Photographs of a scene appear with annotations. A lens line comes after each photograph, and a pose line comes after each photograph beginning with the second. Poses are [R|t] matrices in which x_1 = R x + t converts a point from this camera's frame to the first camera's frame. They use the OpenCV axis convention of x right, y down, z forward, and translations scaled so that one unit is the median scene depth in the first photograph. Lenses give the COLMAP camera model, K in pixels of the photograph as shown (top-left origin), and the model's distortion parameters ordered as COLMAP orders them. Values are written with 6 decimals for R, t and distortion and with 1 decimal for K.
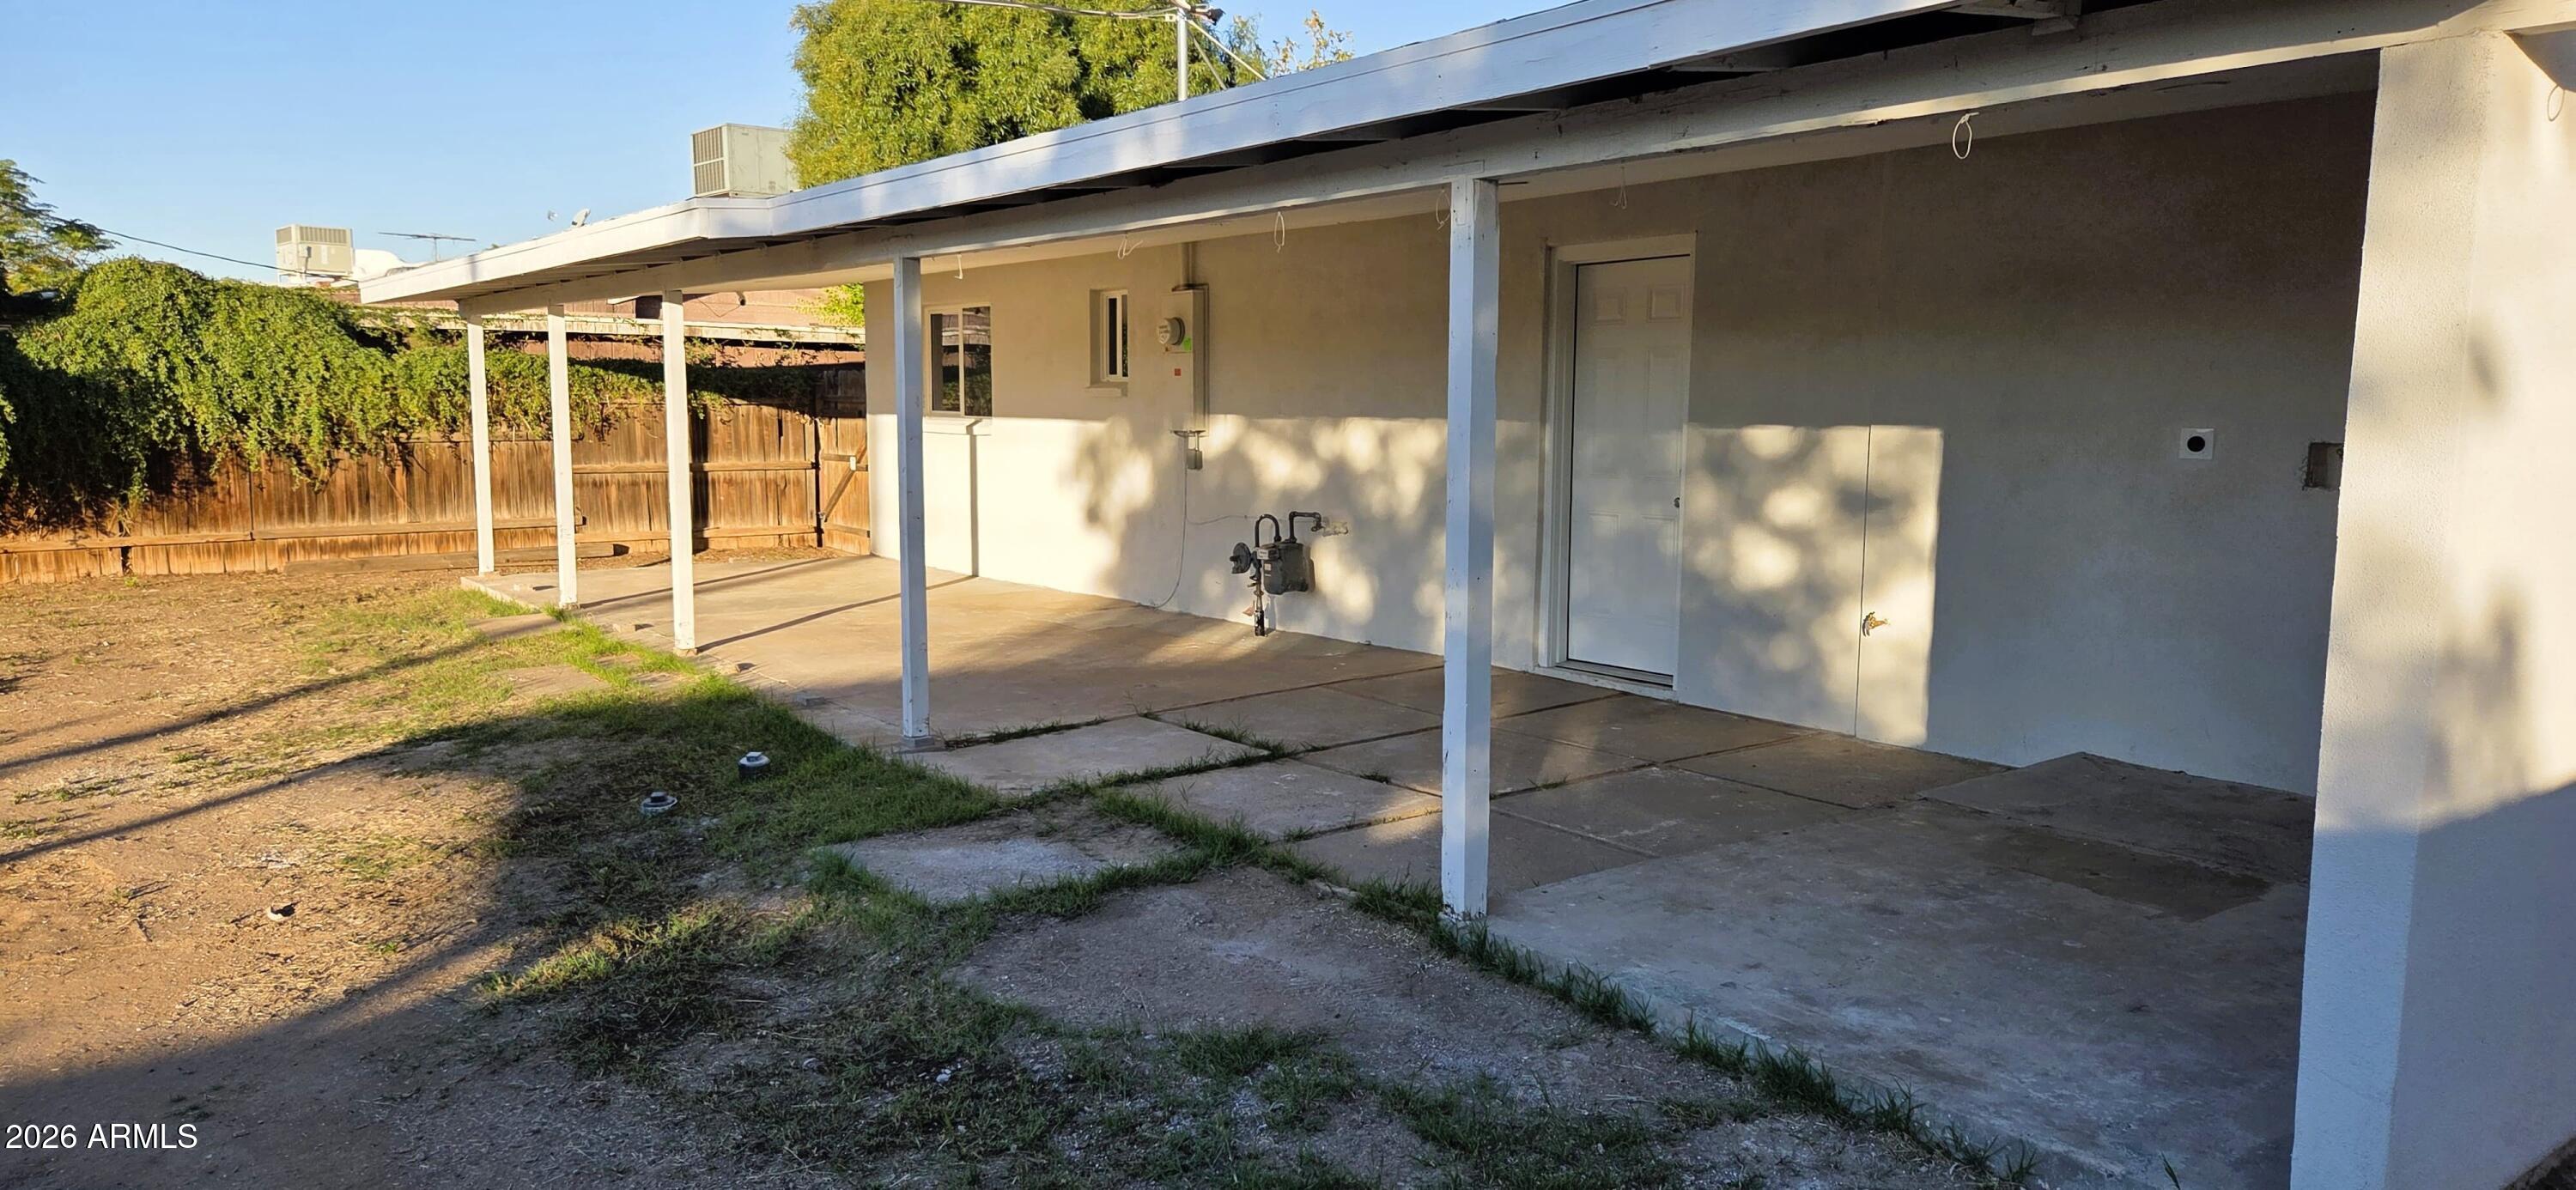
lens RADIAL K [[1701.3, 0, 1288.0], [0, 1701.3, 595.0], [0, 0, 1]] dist [0.175309, -0.000191]
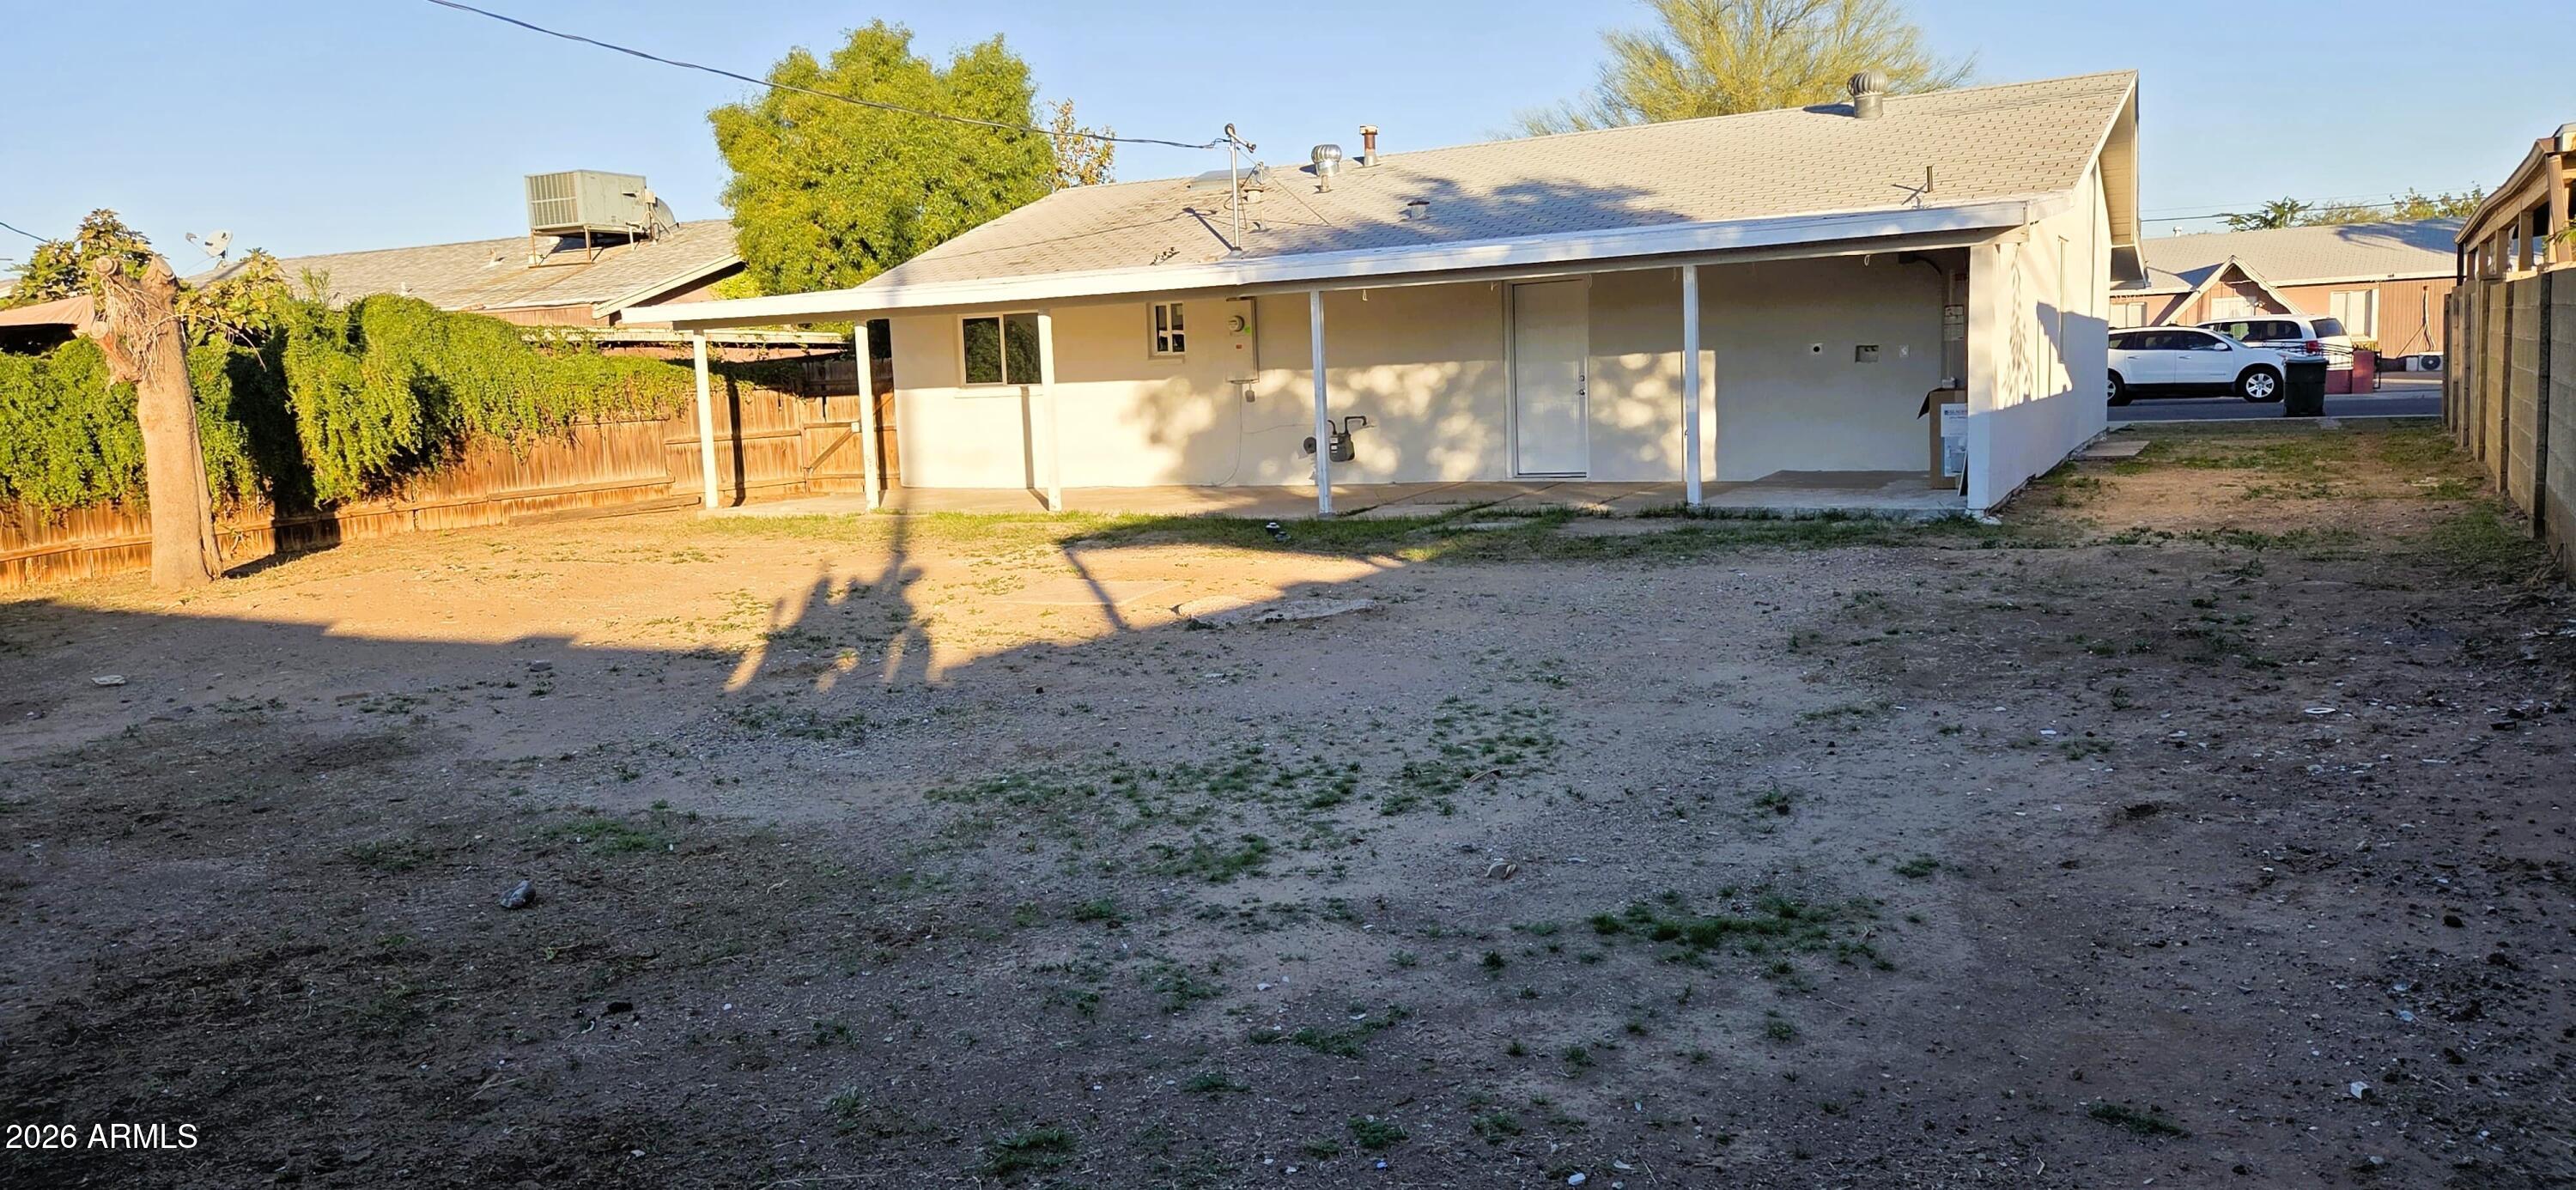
lens RADIAL K [[1701.3, 0, 1288.0], [0, 1701.3, 595.0], [0, 0, 1]] dist [0.175309, -0.000191]
pose [[0.917076, -0.093716, 0.387541, -0.738580], [0.090806, 0.995533, 0.025858, 0.083199], [-0.388233, 0.011478, 0.921490, -0.645141]]
